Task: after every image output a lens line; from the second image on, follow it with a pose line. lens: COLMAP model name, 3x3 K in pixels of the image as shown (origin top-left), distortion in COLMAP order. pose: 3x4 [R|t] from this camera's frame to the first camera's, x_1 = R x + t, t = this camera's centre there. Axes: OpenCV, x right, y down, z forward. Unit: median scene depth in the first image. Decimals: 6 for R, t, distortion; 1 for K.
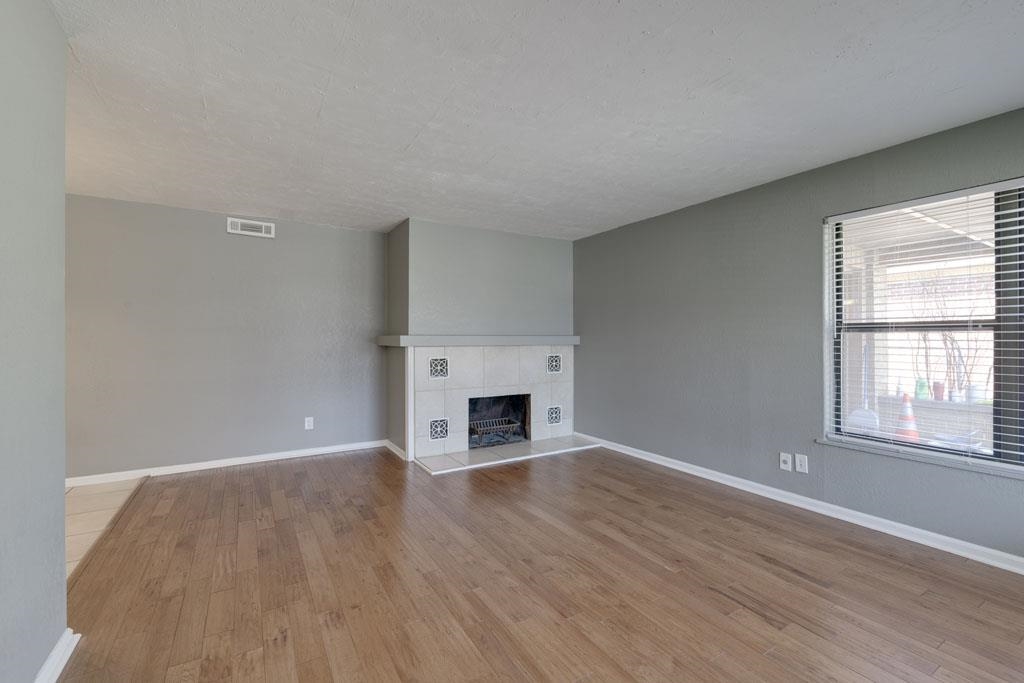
lens RADIAL K [[434.7, 0, 512.0], [0, 434.7, 341.5], [0, 0, 1]] dist [0.000911, -0.000002]
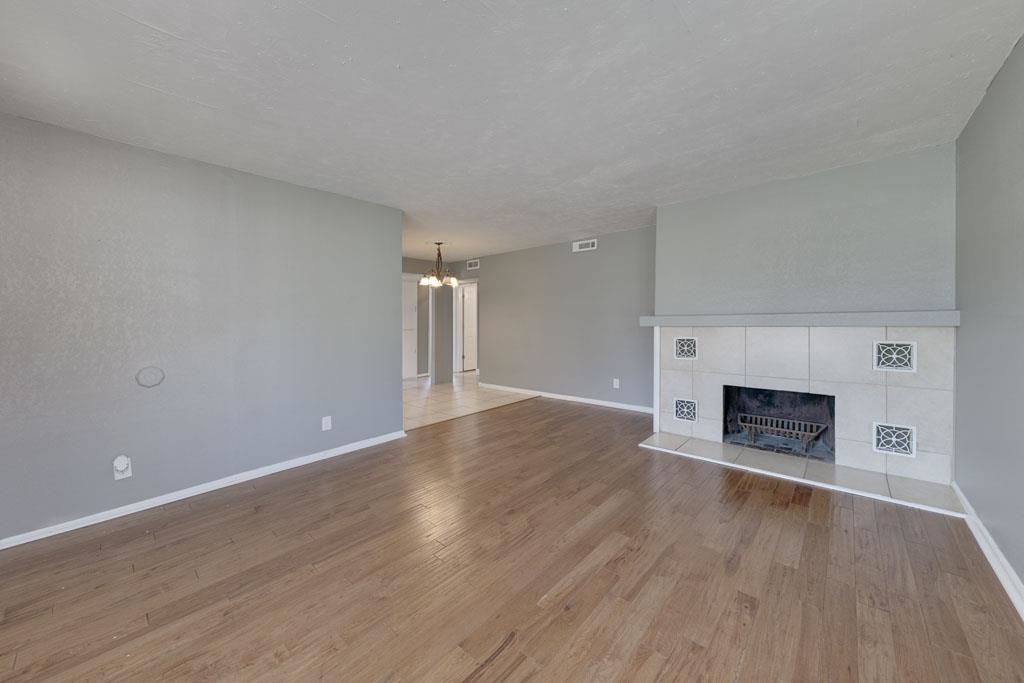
lens RADIAL K [[369.8, 0, 514.1], [0, 369.8, 320.6], [0, 0, 1]] dist [-0.000275, -0.000018]
pose [[0.286713, -0.003146, -0.958011, 0.554725], [0.008488, 0.999964, -0.000743, -0.005177], [0.957979, -0.007918, 0.286729, 0.405437]]
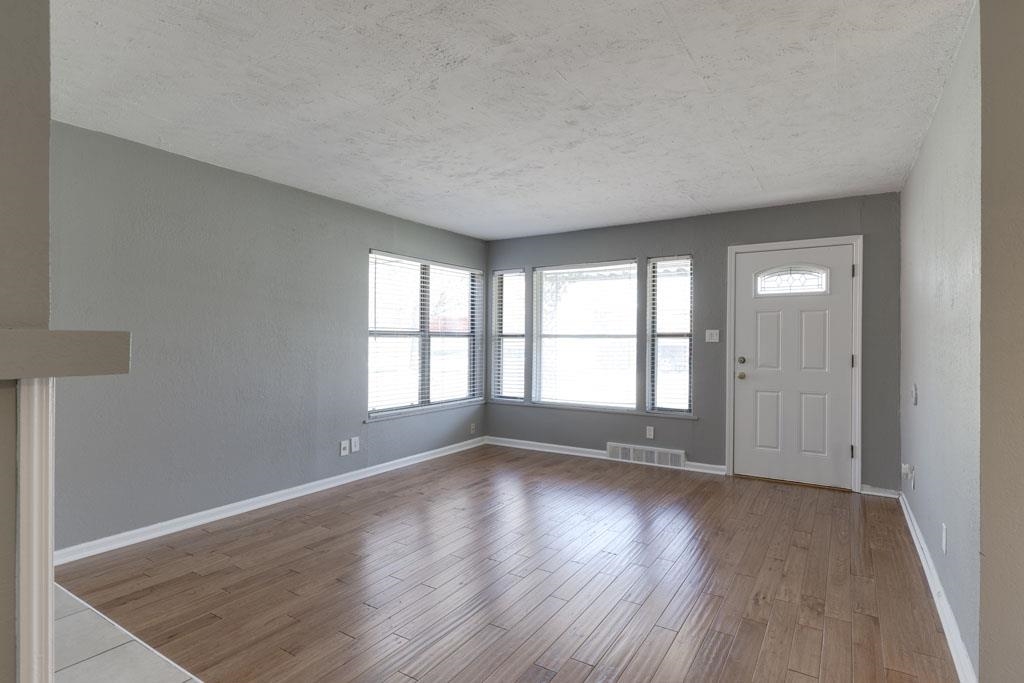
lens RADIAL K [[529.7, 0, 512.0], [0, 529.7, 341.5], [0, 0, 1]] dist [0.000801, 0.000110]
pose [[-0.439673, -0.001888, 0.898156, -0.631363], [0.008183, 0.999948, 0.006108, -0.009319], [-0.898121, 0.010035, -0.439635, 0.923032]]
